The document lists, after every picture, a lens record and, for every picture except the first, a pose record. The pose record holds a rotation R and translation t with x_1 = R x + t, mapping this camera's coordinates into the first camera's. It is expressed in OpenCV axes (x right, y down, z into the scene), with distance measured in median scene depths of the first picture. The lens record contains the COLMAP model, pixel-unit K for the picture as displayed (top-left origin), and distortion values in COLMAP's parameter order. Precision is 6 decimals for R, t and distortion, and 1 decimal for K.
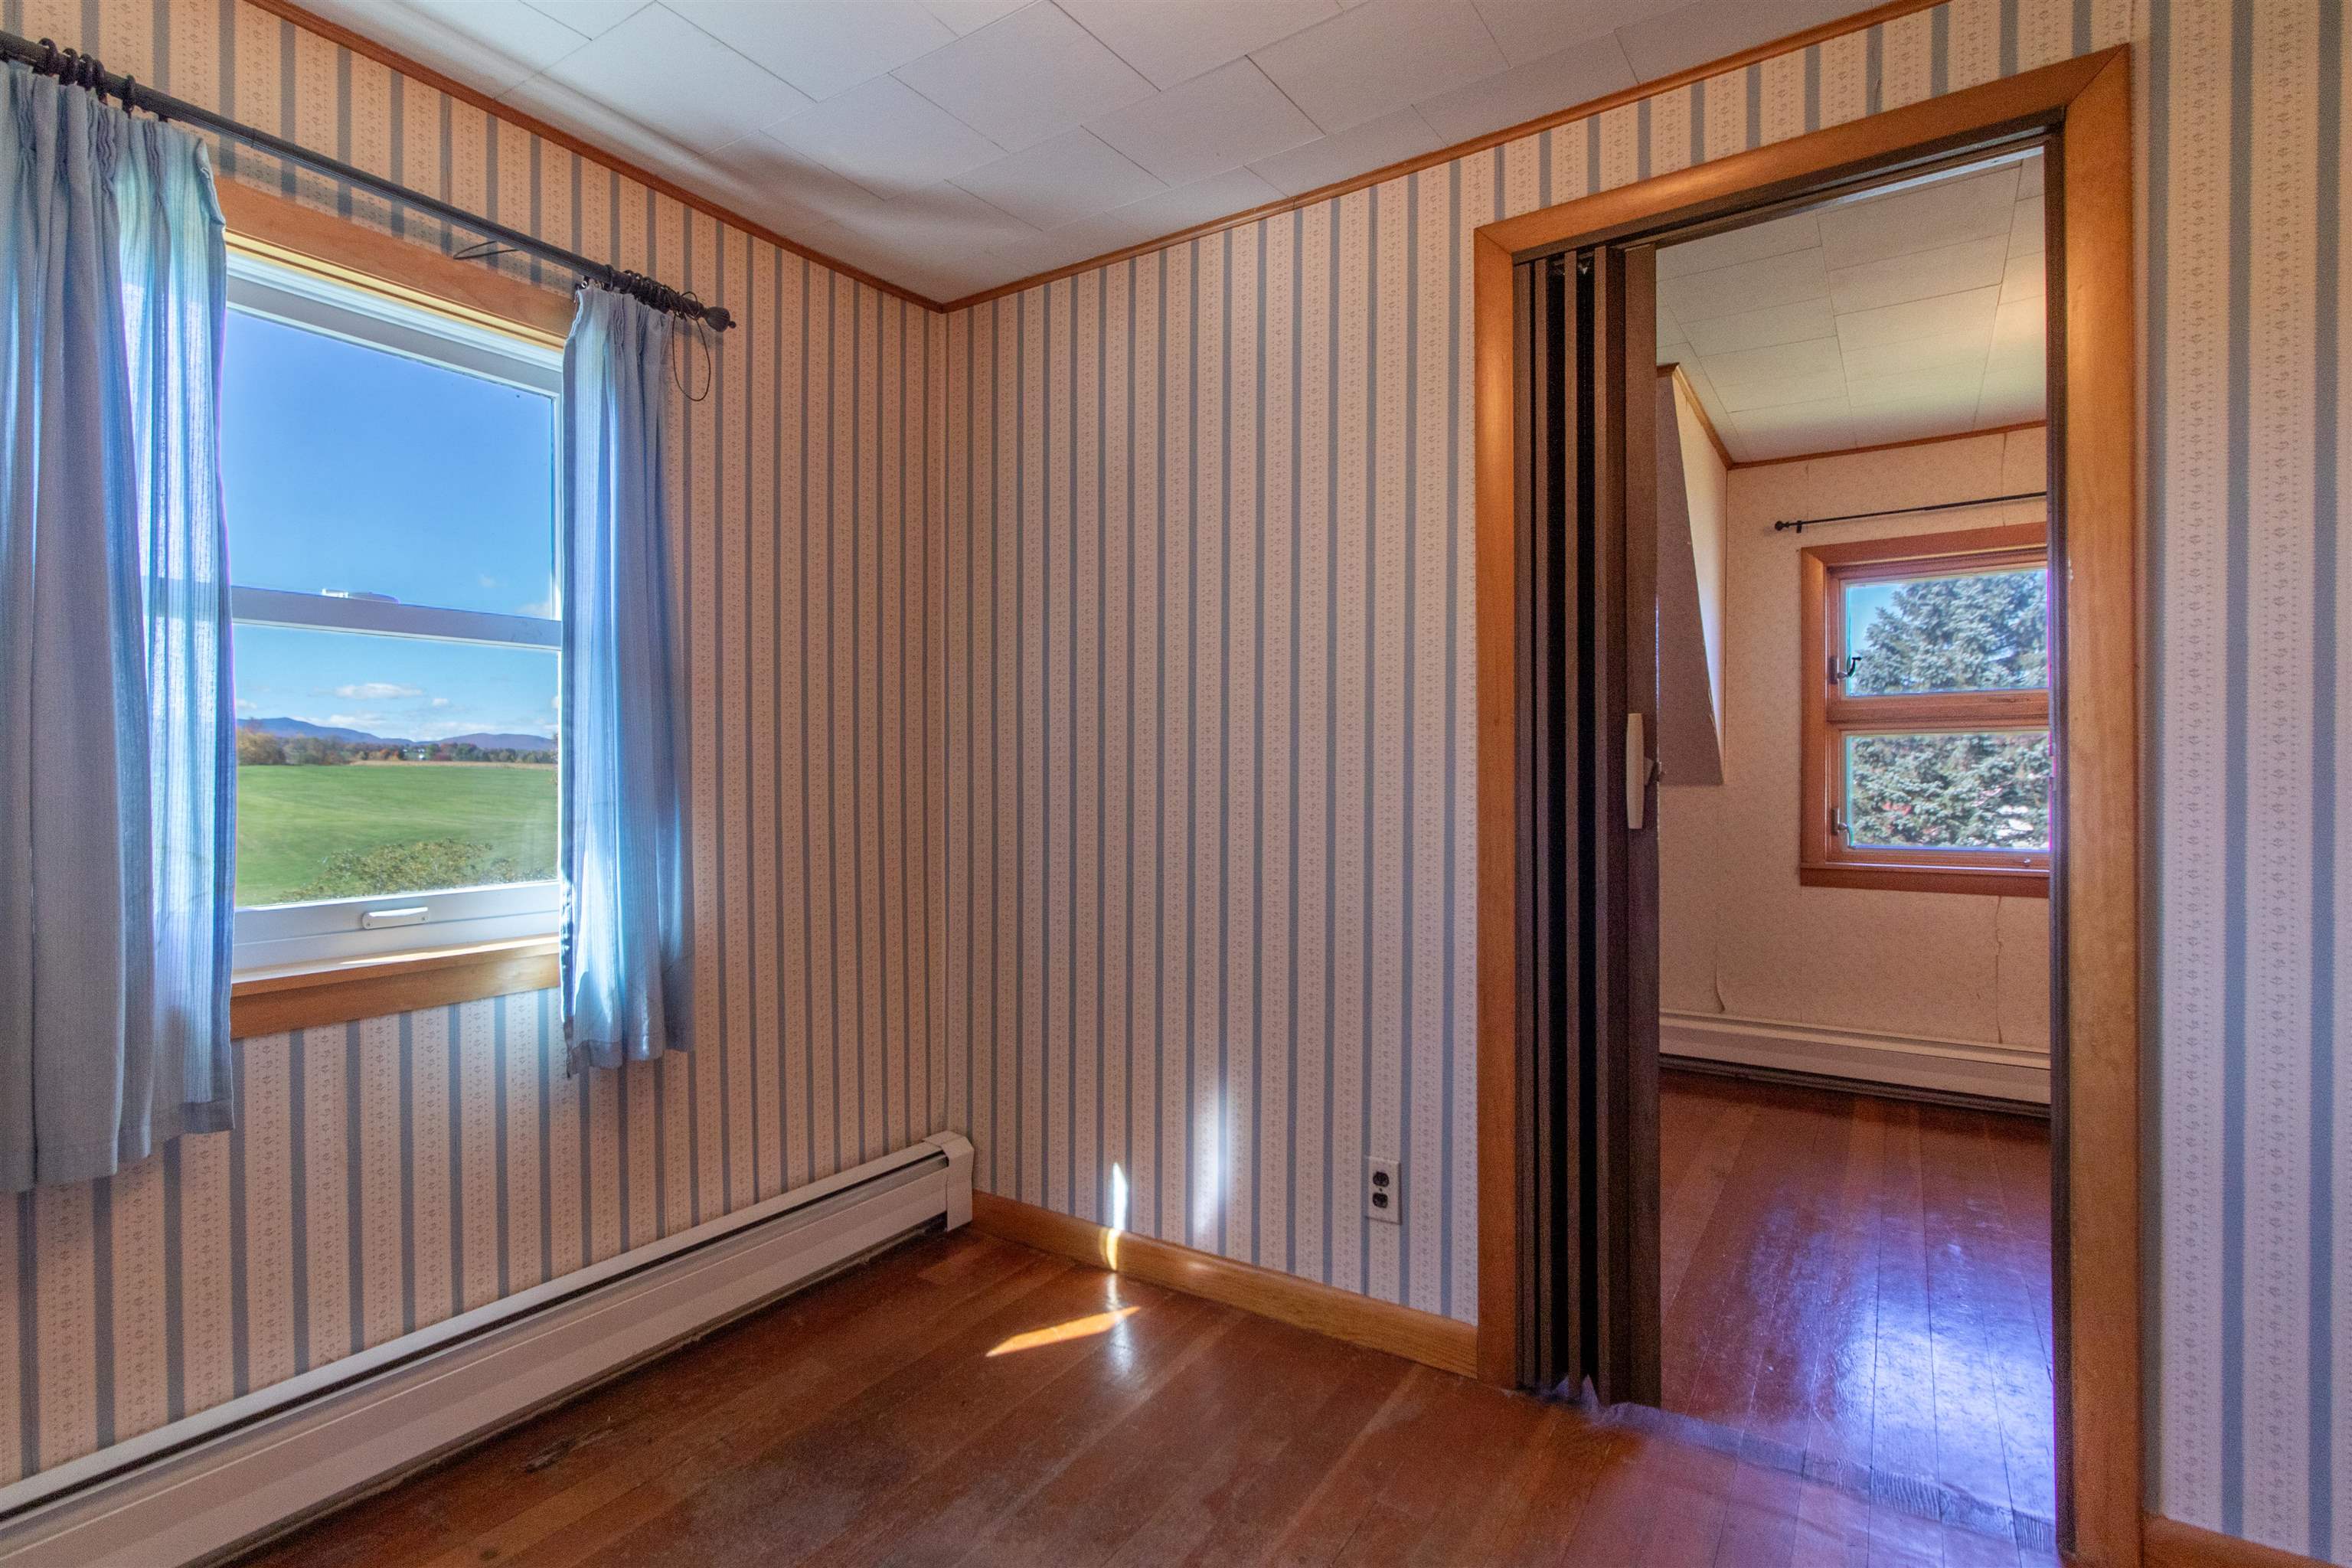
lens RADIAL K [[1106.7, 0, 1158.5], [0, 1106.7, 779.1], [0, 0, 1]] dist [-0.000489, -0.000214]
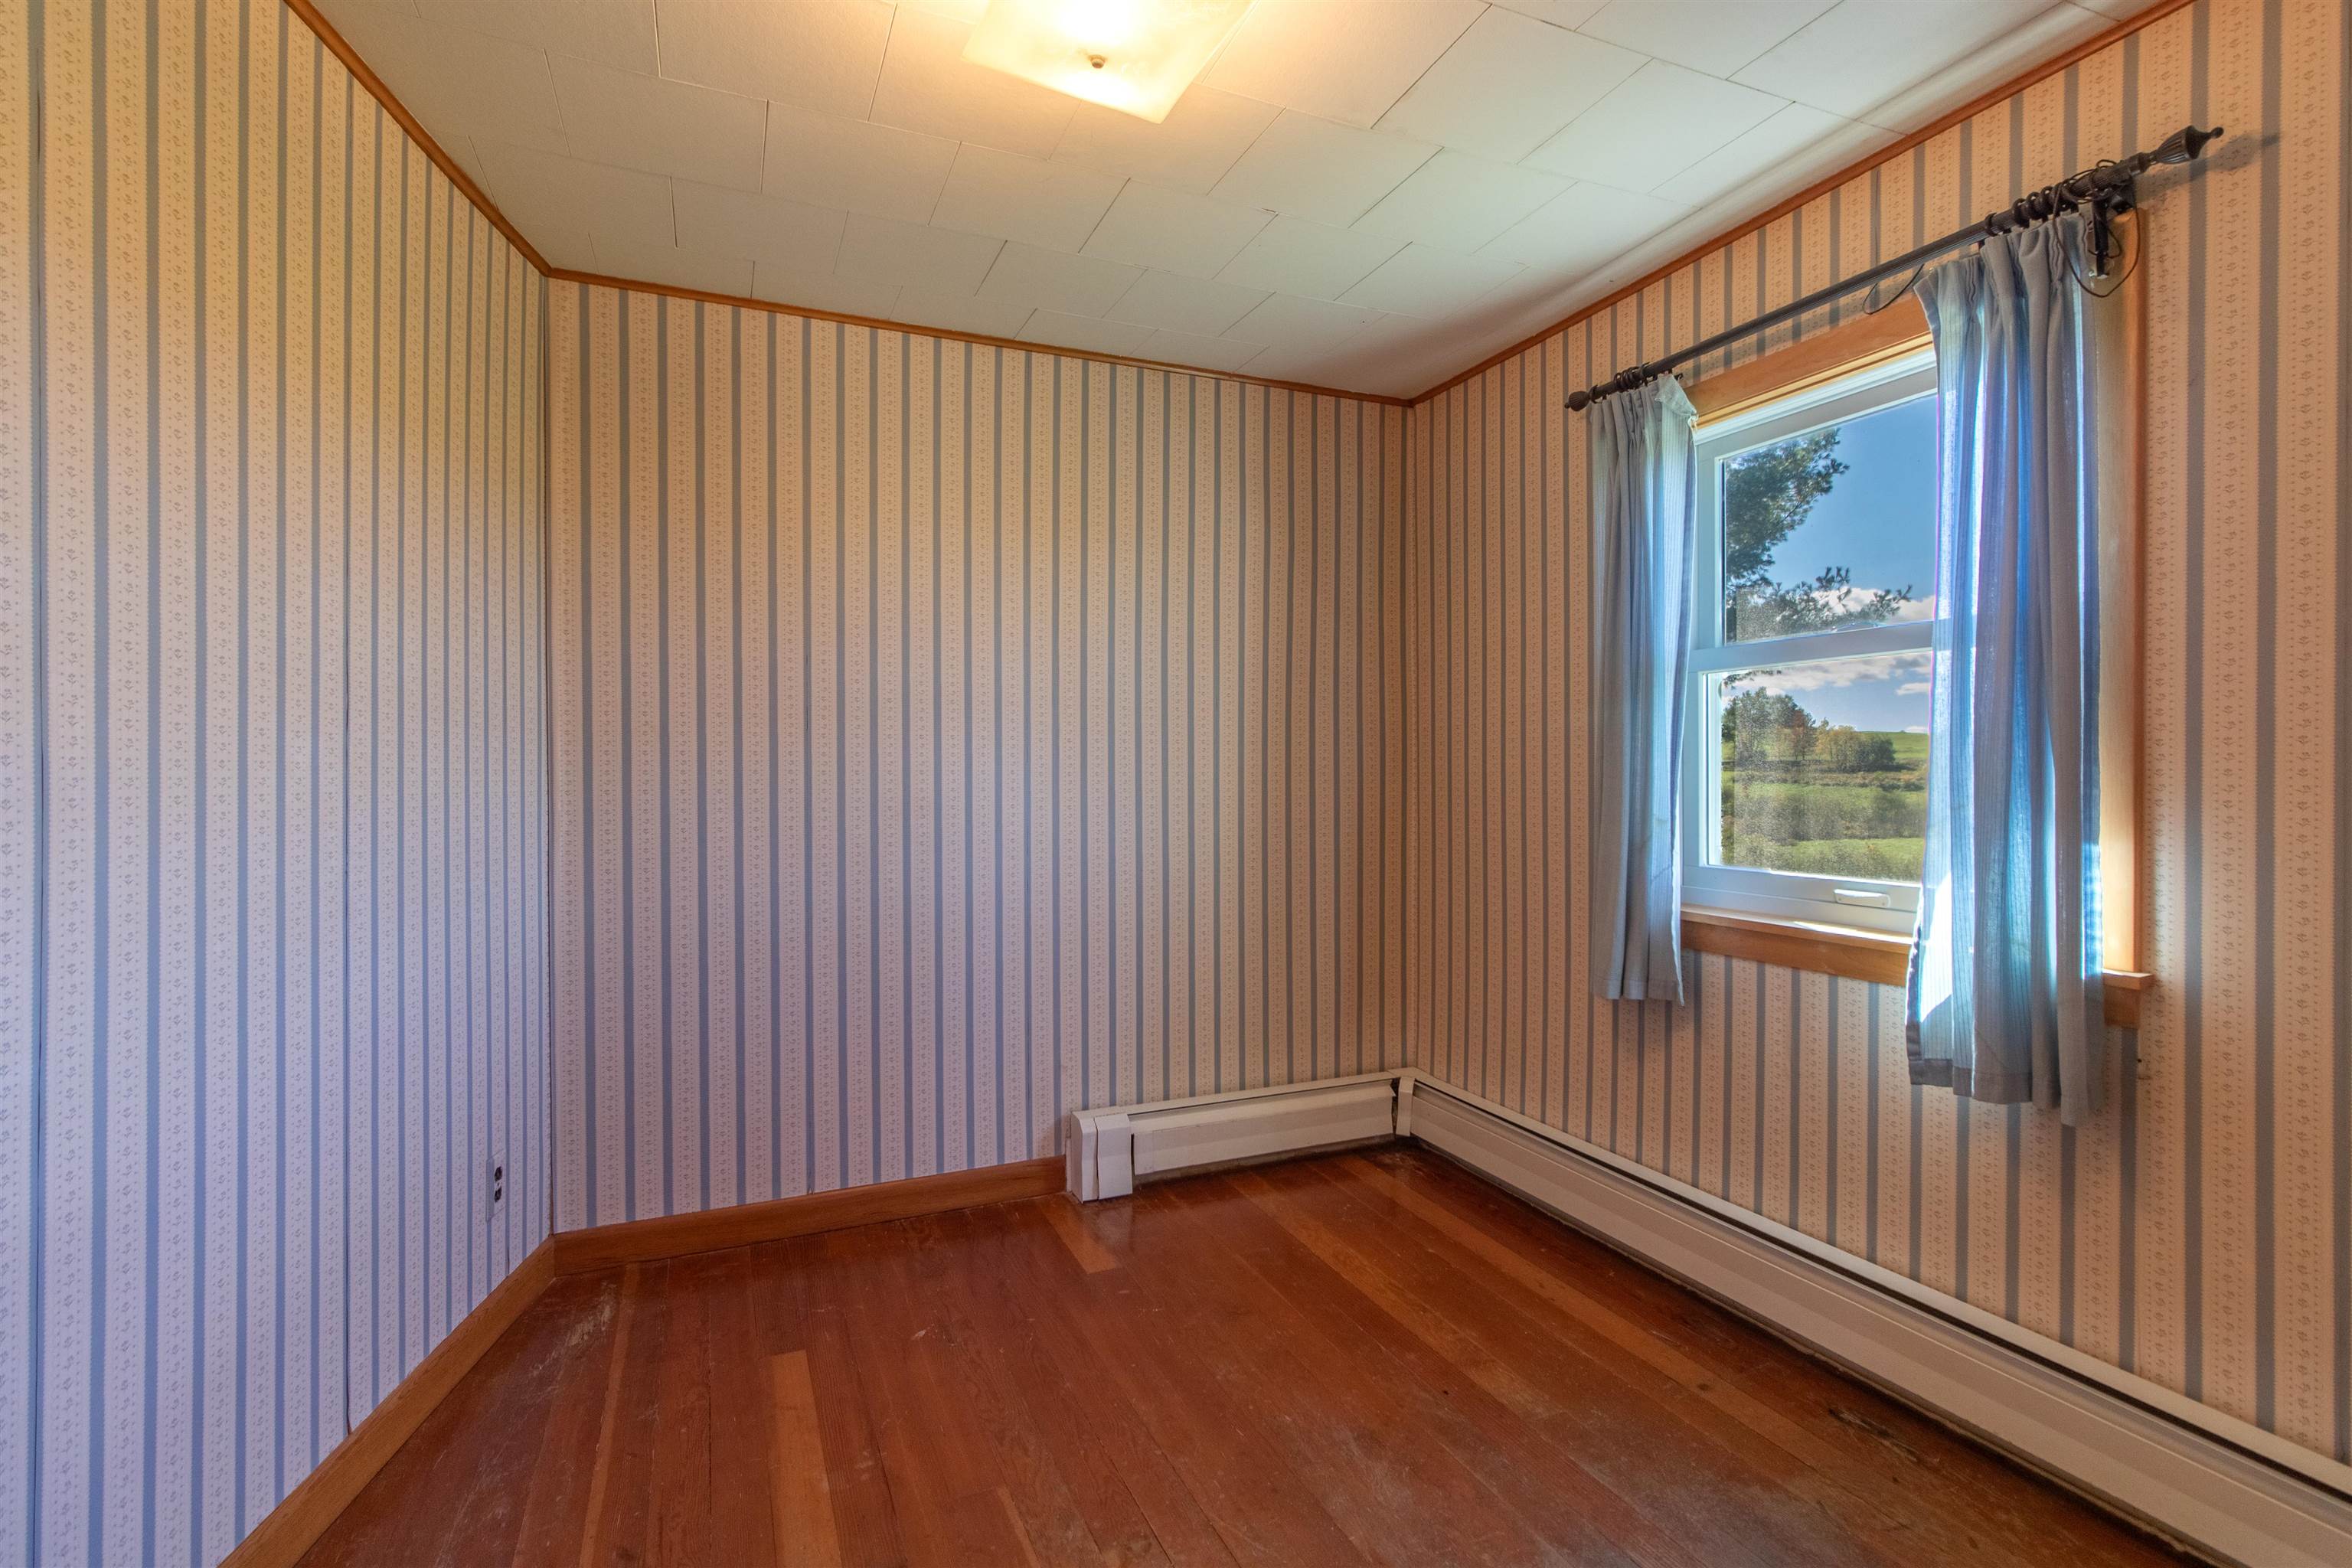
lens RADIAL K [[1106.7, 0, 1163.0], [0, 1106.7, 779.6], [0, 0, 1]] dist [-0.000489, -0.000214]
pose [[-0.560946, 0.004527, -0.827840, 0.720800], [-0.006553, 0.999929, 0.009908, -0.007222], [0.827826, 0.010983, -0.560877, 1.082008]]
